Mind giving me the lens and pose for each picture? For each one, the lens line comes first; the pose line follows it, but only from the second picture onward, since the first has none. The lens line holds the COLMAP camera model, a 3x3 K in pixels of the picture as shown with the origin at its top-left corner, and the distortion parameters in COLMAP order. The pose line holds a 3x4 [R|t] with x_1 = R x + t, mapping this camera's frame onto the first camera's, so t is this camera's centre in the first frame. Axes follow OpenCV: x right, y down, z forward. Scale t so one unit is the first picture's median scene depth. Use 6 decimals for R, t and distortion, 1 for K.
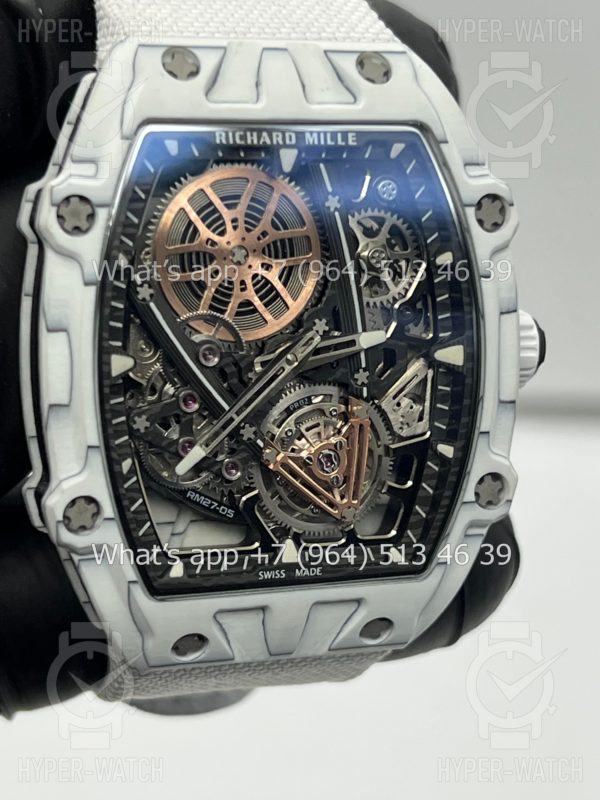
lens RADIAL K [[1883.3, 0, 296.6], [0, 1883.3, 403.3], [0, 0, 1]] dist [0.169073, 0.000000]
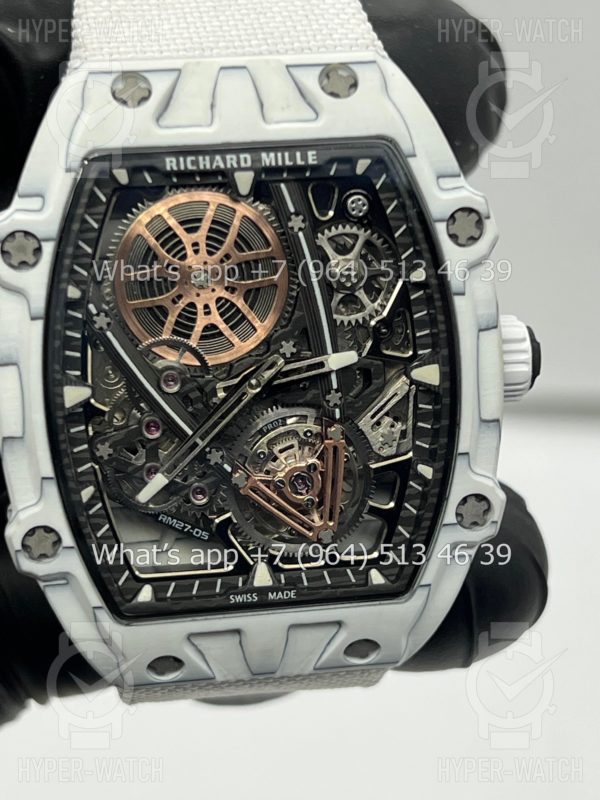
lens RADIAL K [[1883.3, 0, 298.4], [0, 1883.3, 404.8], [0, 0, 1]] dist [0.169073, 0.000000]
pose [[0.978102, -0.002383, -0.208112, 0.223763], [0.017263, 0.997418, 0.069713, -0.080450], [0.207408, -0.071780, 0.975617, 0.039766]]
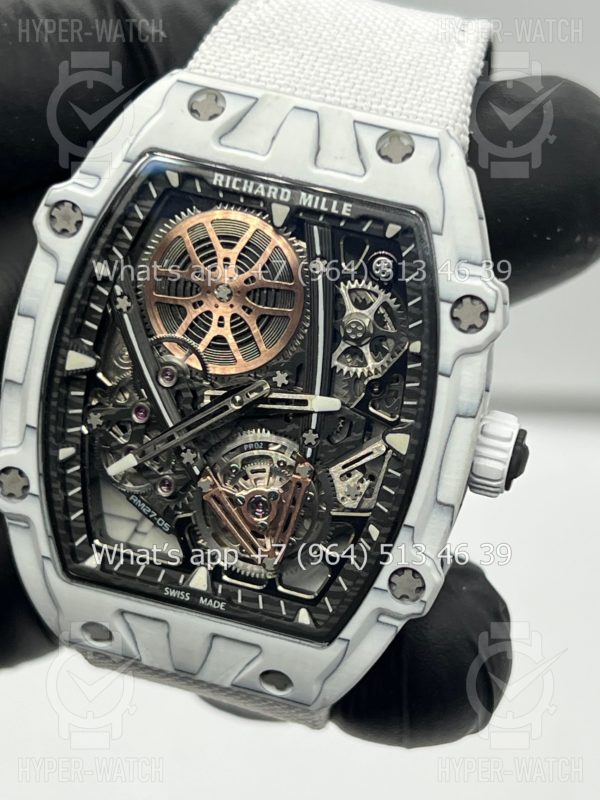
lens RADIAL K [[1883.3, 0, 306.3], [0, 1883.3, 392.1], [0, 0, 1]] dist [0.169073, 0.000000]
pose [[0.843248, 0.262653, -0.468985, 0.512604], [-0.264895, 0.962242, 0.062611, -0.102589], [0.467722, 0.071435, 0.880984, 0.099171]]
